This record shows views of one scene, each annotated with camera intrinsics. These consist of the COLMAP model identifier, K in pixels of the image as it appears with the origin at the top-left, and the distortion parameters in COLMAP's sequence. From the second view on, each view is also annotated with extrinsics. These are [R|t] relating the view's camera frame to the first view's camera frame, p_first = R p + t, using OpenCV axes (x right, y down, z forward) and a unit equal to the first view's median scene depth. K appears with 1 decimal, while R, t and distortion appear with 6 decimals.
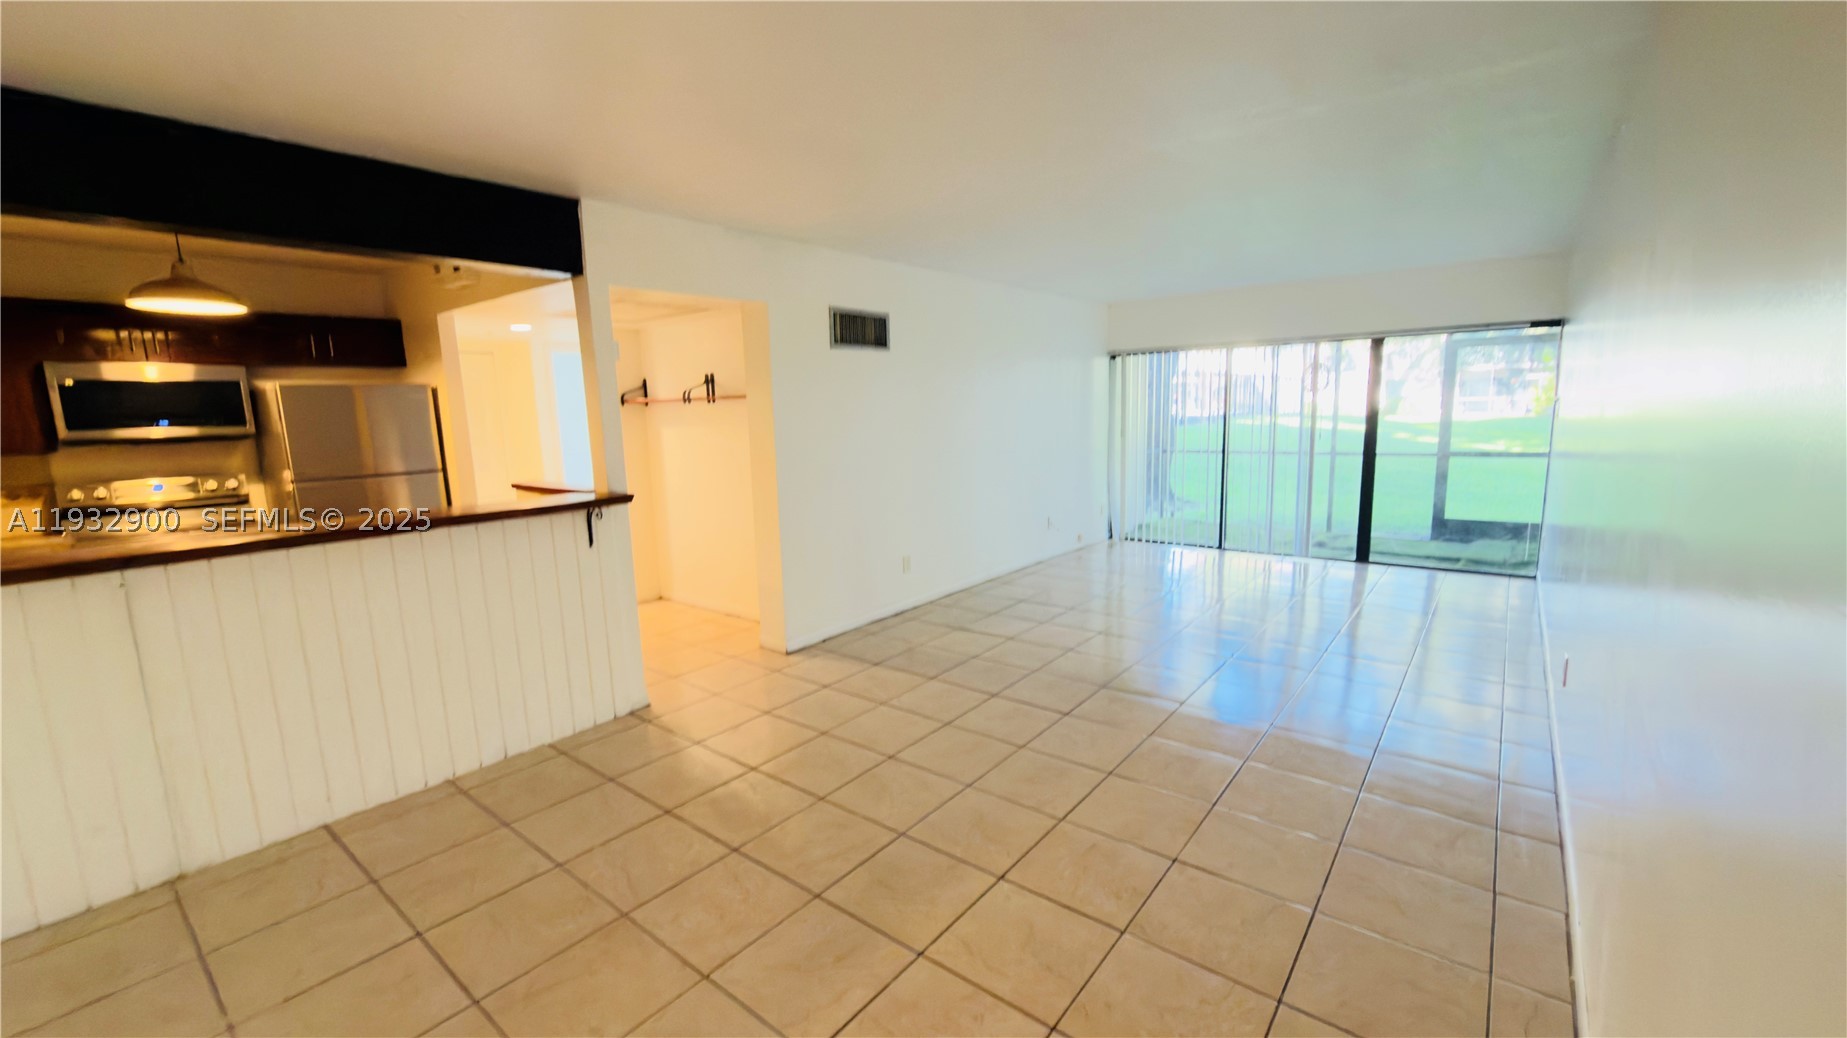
lens RADIAL K [[742.1, 0, 918.4], [0, 742.1, 520.1], [0, 0, 1]] dist [0.010272, -0.000470]
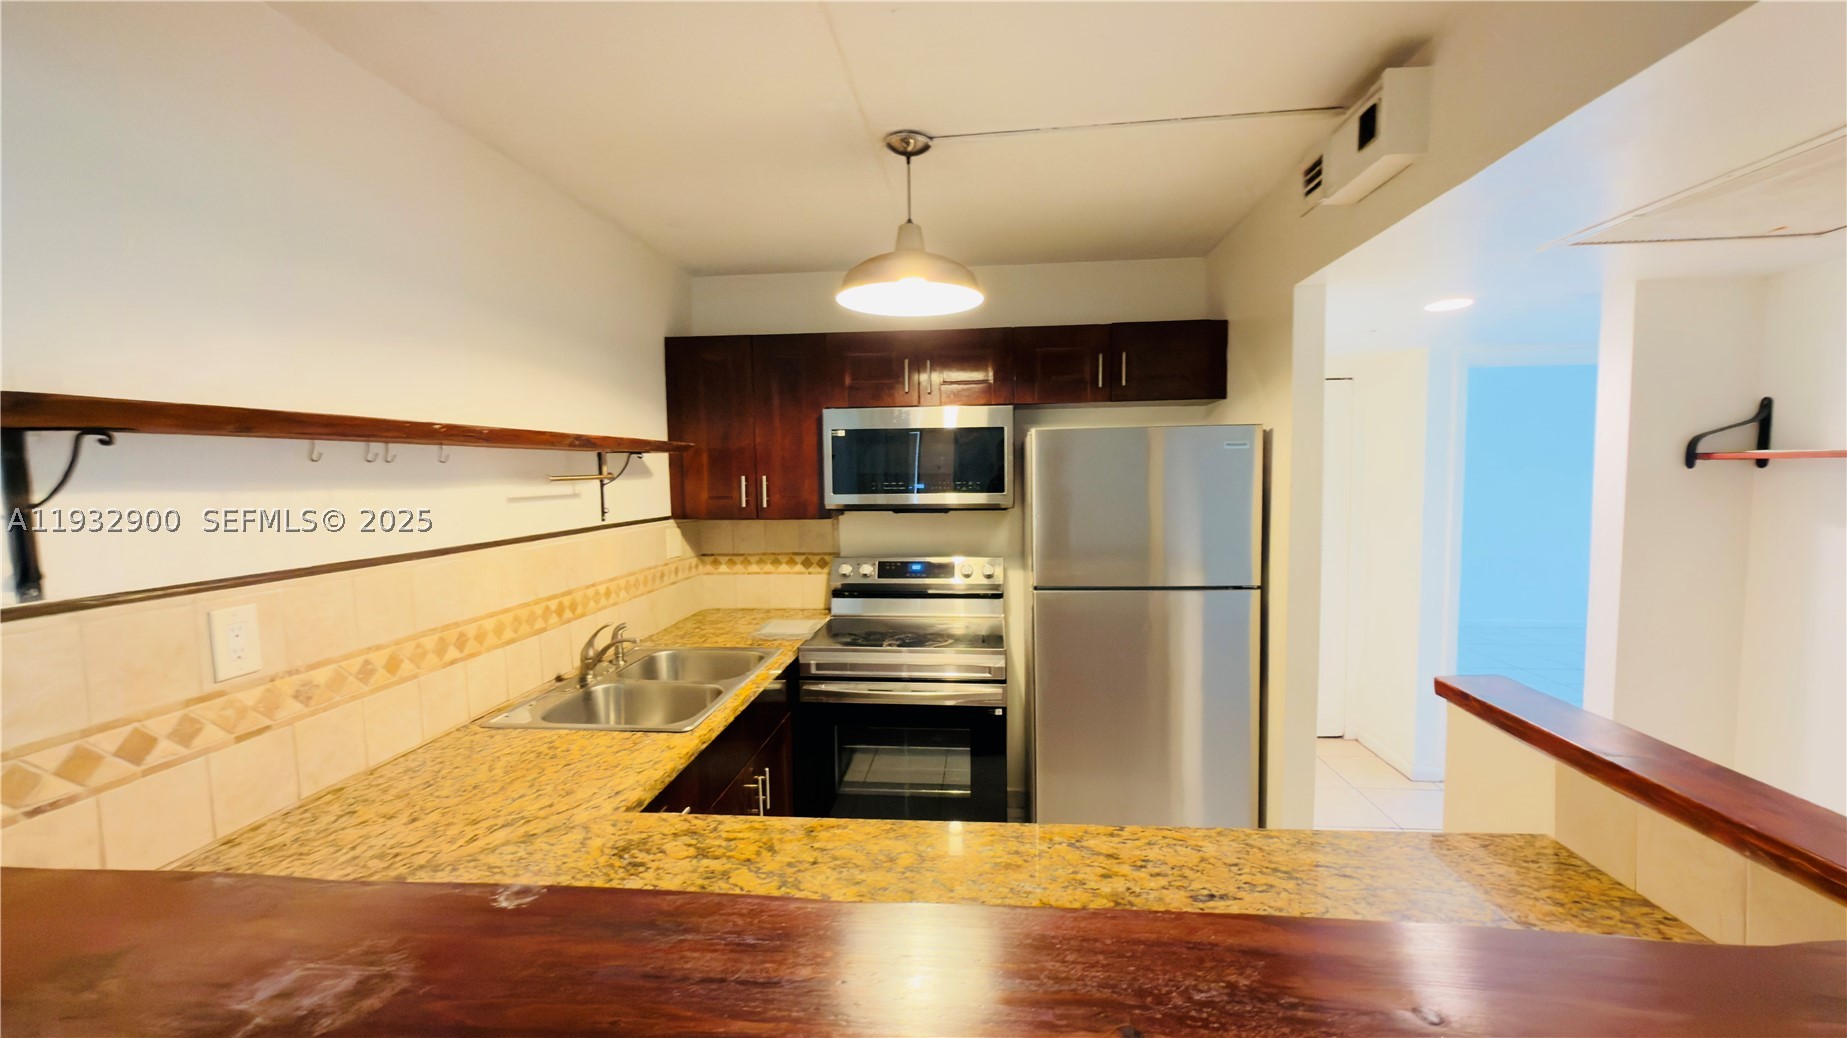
lens RADIAL K [[742.1, 0, 918.4], [0, 742.1, 520.1], [0, 0, 1]] dist [0.010272, -0.000470]
pose [[0.544608, 0.073586, -0.835456, -0.343697], [-0.134321, 0.990938, -0.000278, -0.082903], [0.827865, 0.112371, 0.549557, 0.519763]]
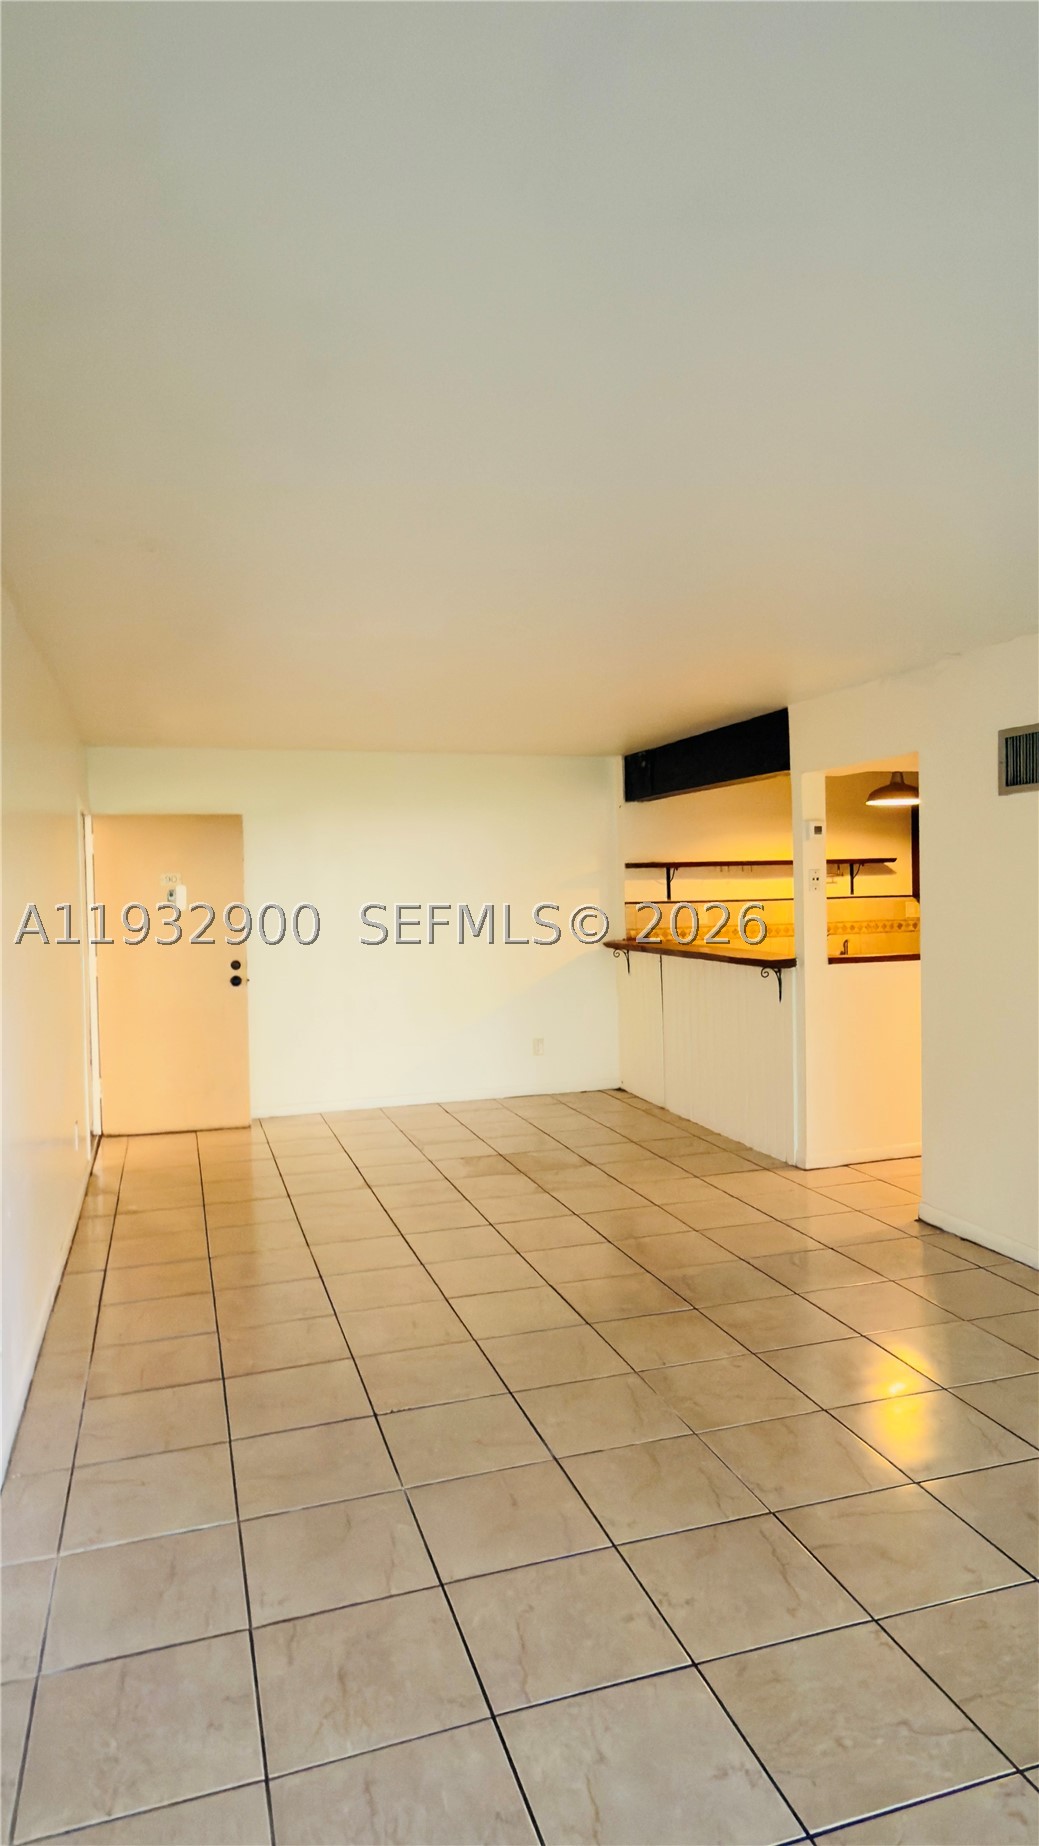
lens RADIAL K [[1104.9, 0, 519.5], [0, 1104.9, 923.0], [0, 0, 1]] dist [0.000208, -0.000003]
pose [[-0.554850, 0.069274, -0.829061, 0.881046], [-0.097266, 0.984292, 0.147341, -0.219630], [0.826245, 0.162391, -0.539397, 1.167737]]
